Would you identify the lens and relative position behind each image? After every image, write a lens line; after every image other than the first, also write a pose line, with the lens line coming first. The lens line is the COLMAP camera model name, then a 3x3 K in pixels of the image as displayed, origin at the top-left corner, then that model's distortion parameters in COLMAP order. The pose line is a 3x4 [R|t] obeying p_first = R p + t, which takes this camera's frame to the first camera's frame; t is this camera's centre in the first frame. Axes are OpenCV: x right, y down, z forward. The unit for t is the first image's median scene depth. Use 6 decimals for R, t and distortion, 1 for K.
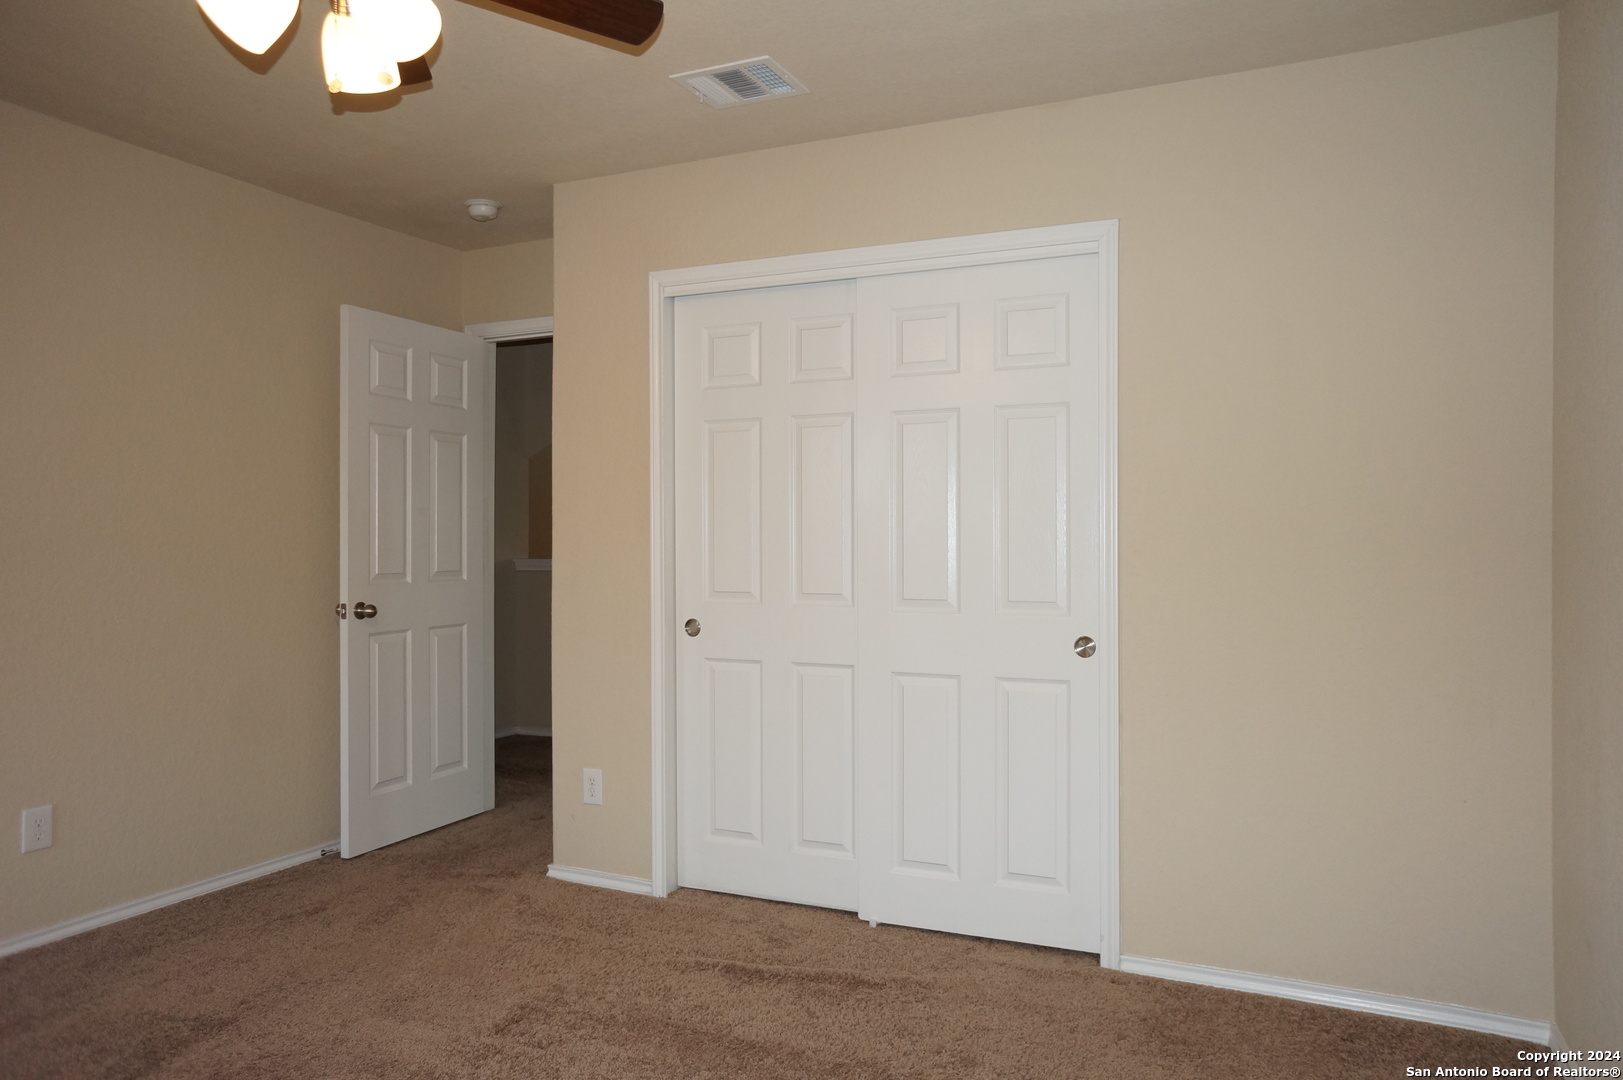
lens RADIAL K [[1146.4, 0, 803.8], [0, 1146.4, 541.5], [0, 0, 1]] dist [-0.000077, 0.035552]
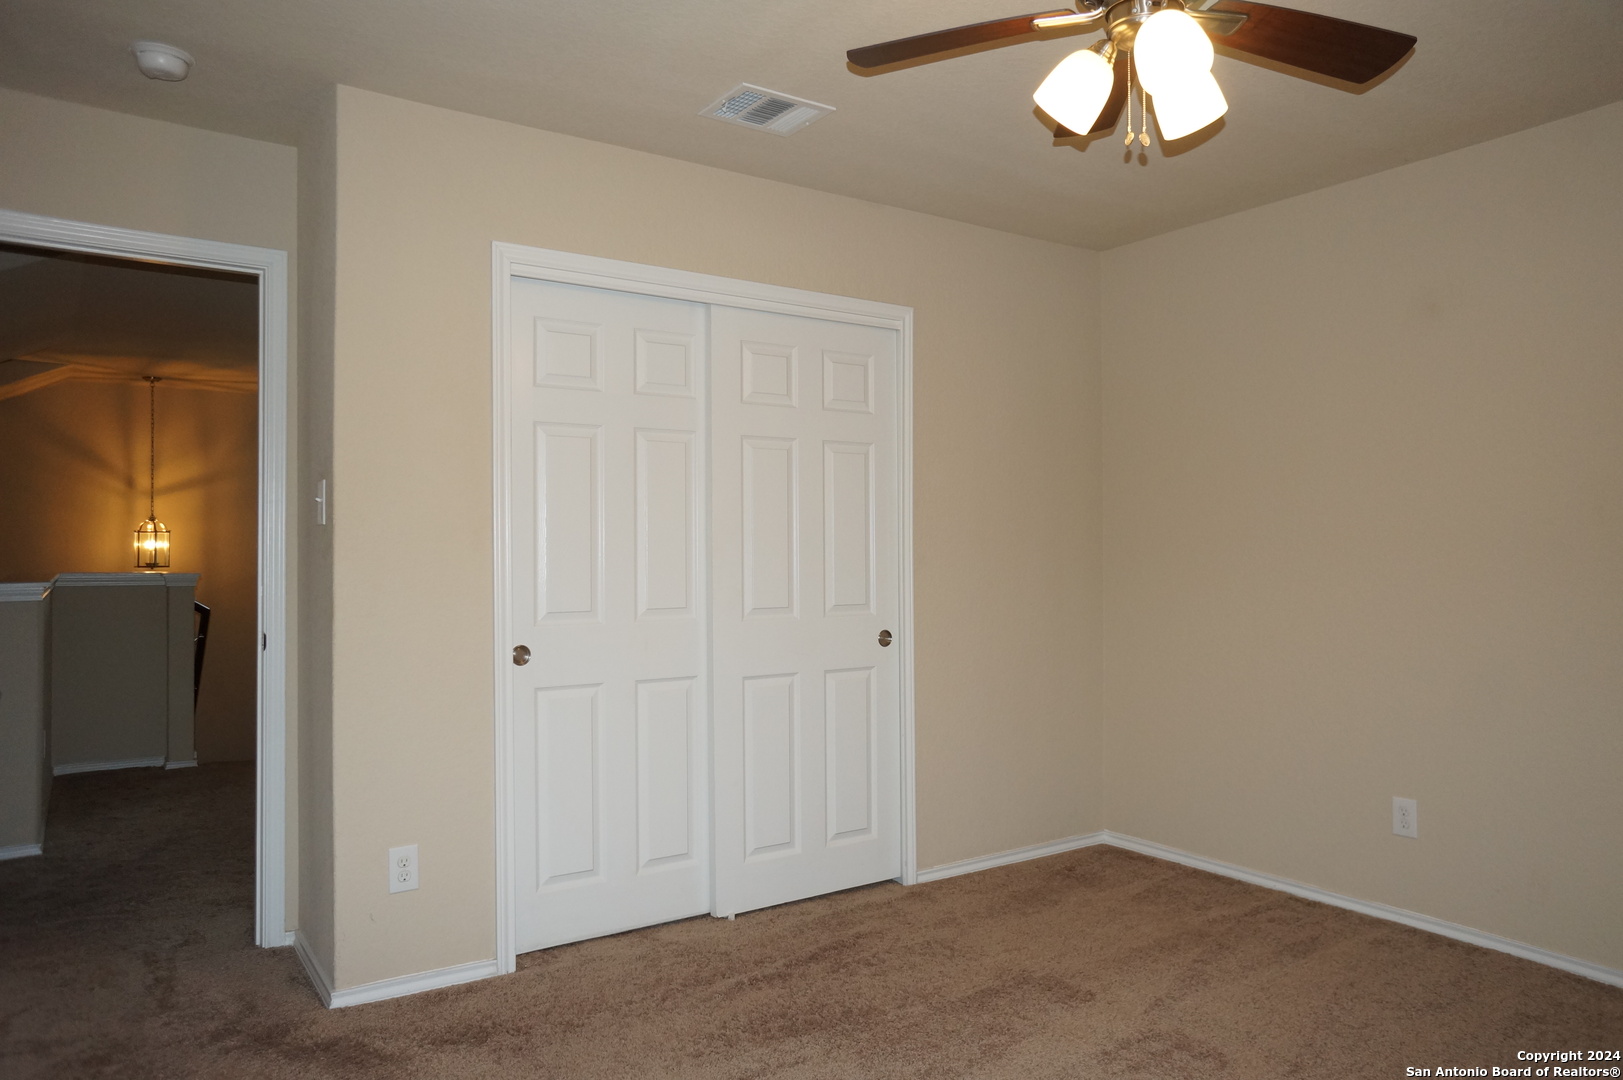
lens RADIAL K [[1146.4, 0, 803.7], [0, 1146.4, 550.4], [0, 0, 1]] dist [-0.000077, 0.035552]
pose [[0.502461, -0.007592, 0.864567, -0.782486], [-0.001601, 0.999952, 0.009711, -0.015972], [-0.864599, -0.006264, 0.502424, 0.391176]]
